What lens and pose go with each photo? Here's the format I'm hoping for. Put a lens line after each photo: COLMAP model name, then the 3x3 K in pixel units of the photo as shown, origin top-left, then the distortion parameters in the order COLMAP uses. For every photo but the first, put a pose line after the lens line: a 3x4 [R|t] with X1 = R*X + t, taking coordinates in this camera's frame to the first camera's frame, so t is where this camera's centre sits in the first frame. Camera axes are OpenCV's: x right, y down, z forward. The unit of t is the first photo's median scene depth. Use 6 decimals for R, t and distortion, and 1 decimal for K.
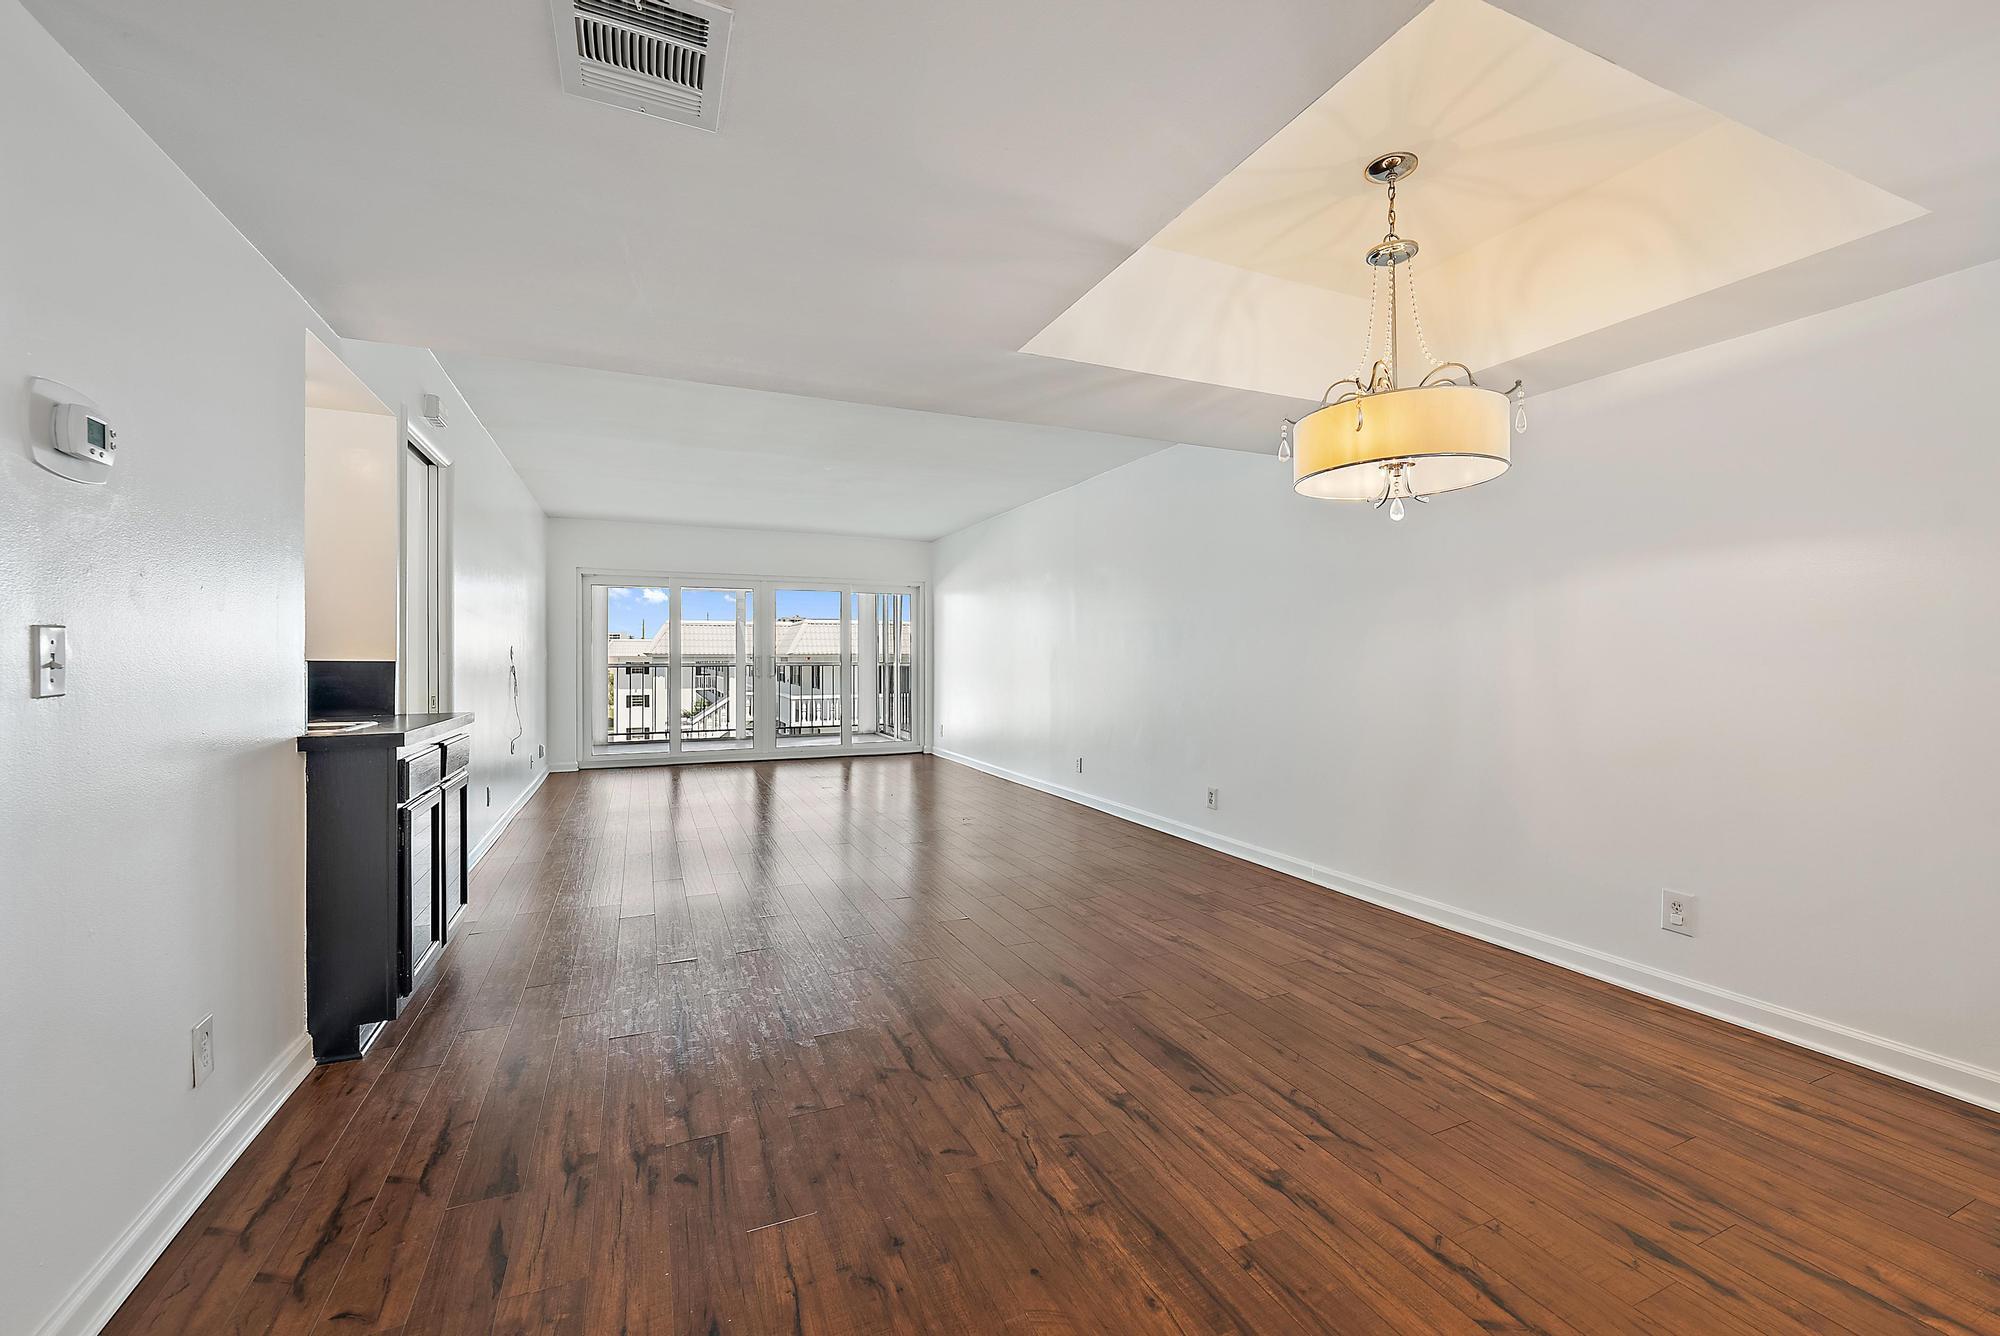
lens RADIAL K [[825.8, 0, 1007.7], [0, 825.8, 659.8], [0, 0, 1]] dist [-0.006182, 0.000537]
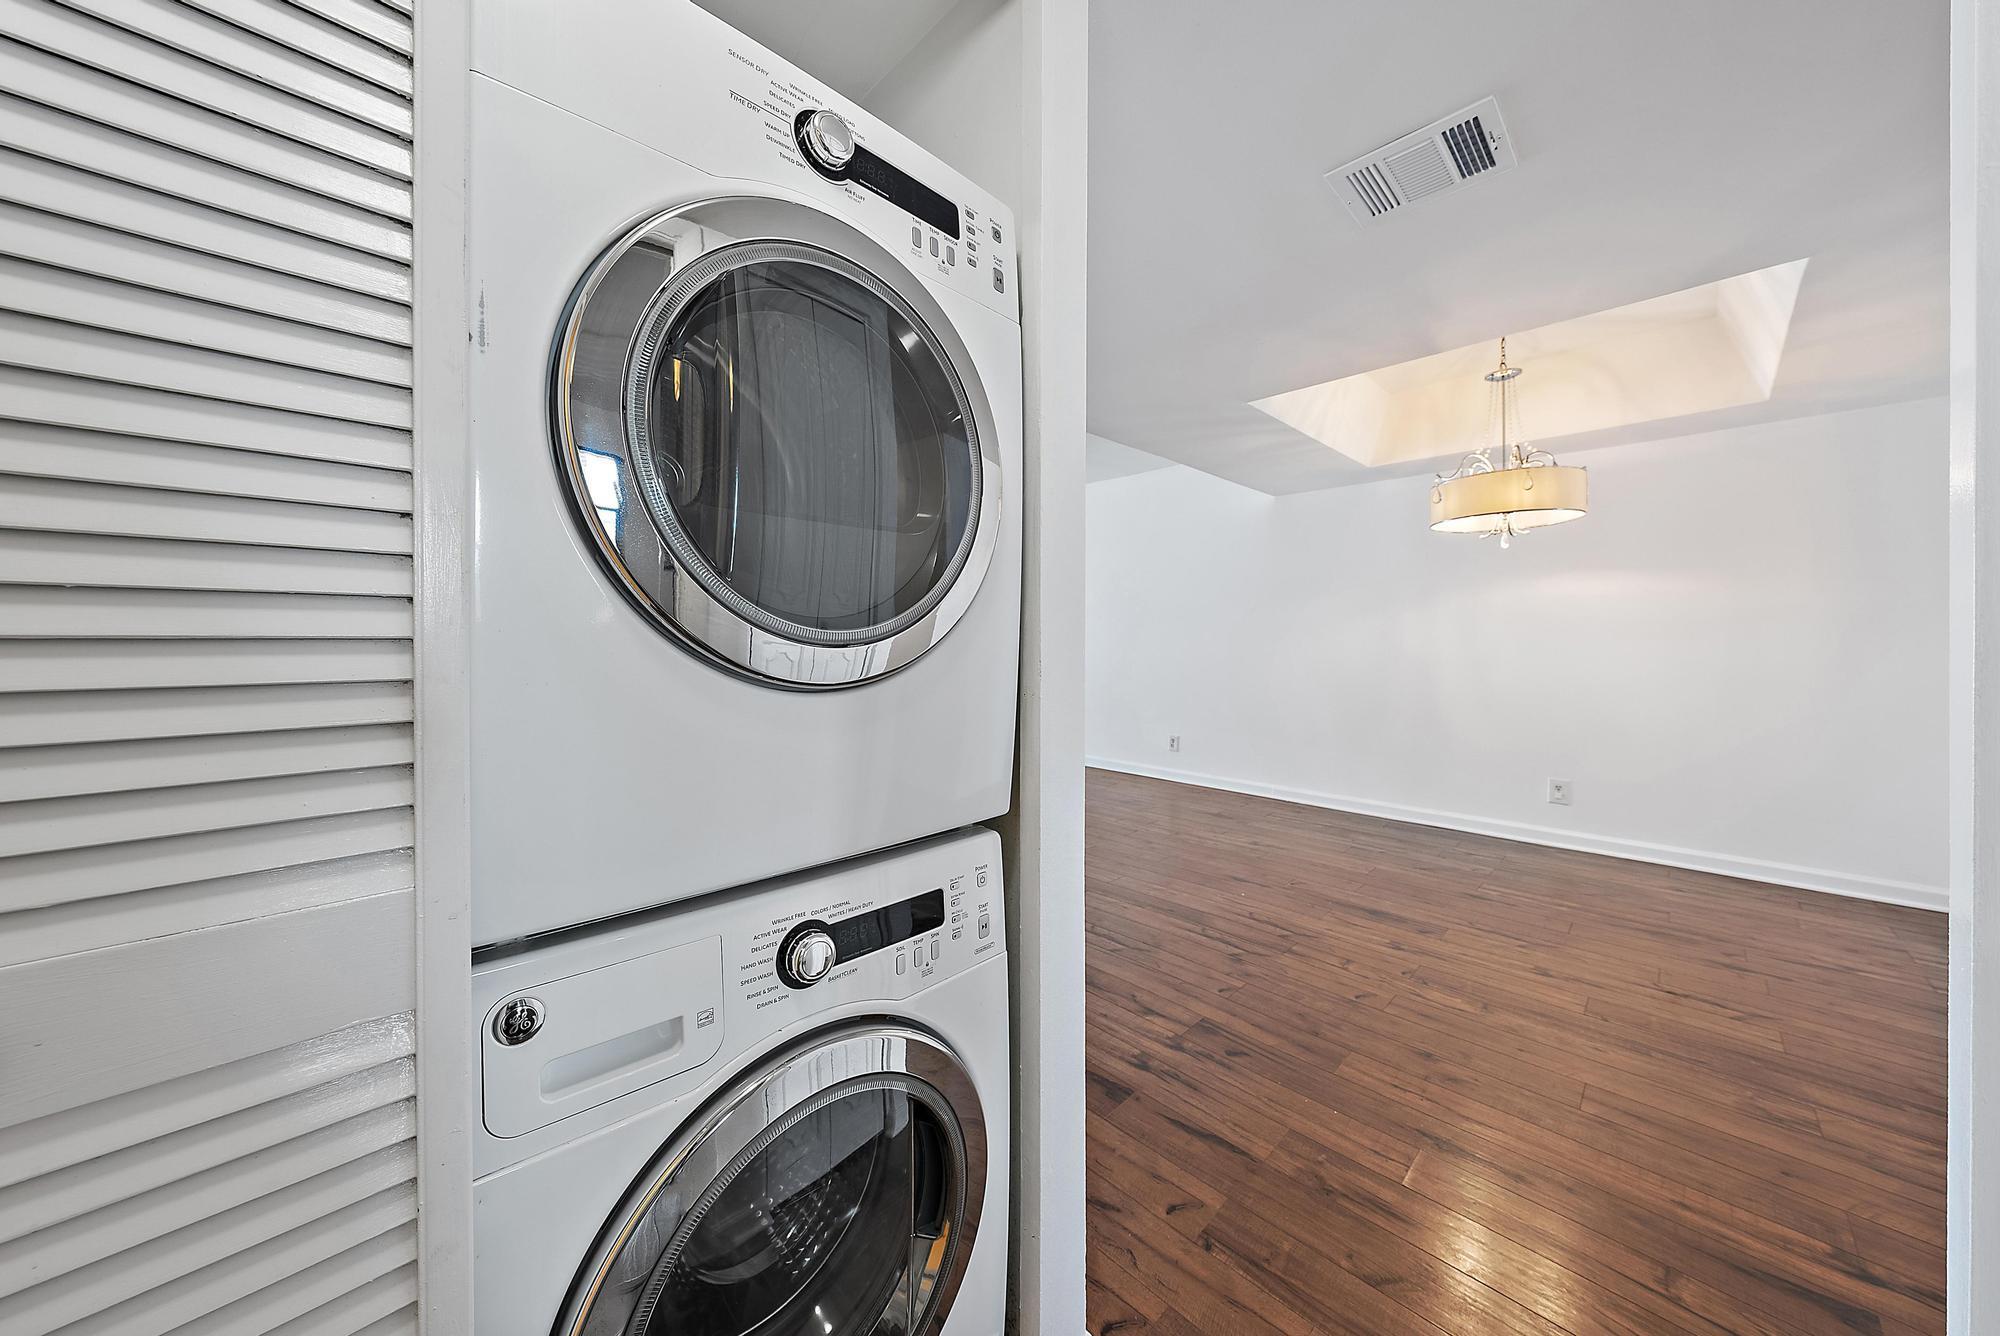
lens RADIAL K [[691.9, 0, 1003.5], [0, 691.9, 636.5], [0, 0, 1]] dist [-0.003456, -0.000283]
pose [[0.933655, 0.004921, 0.358140, -0.926586], [-0.002481, 0.999970, -0.007273, 0.010331], [-0.358165, 0.005902, 0.933640, 0.127172]]
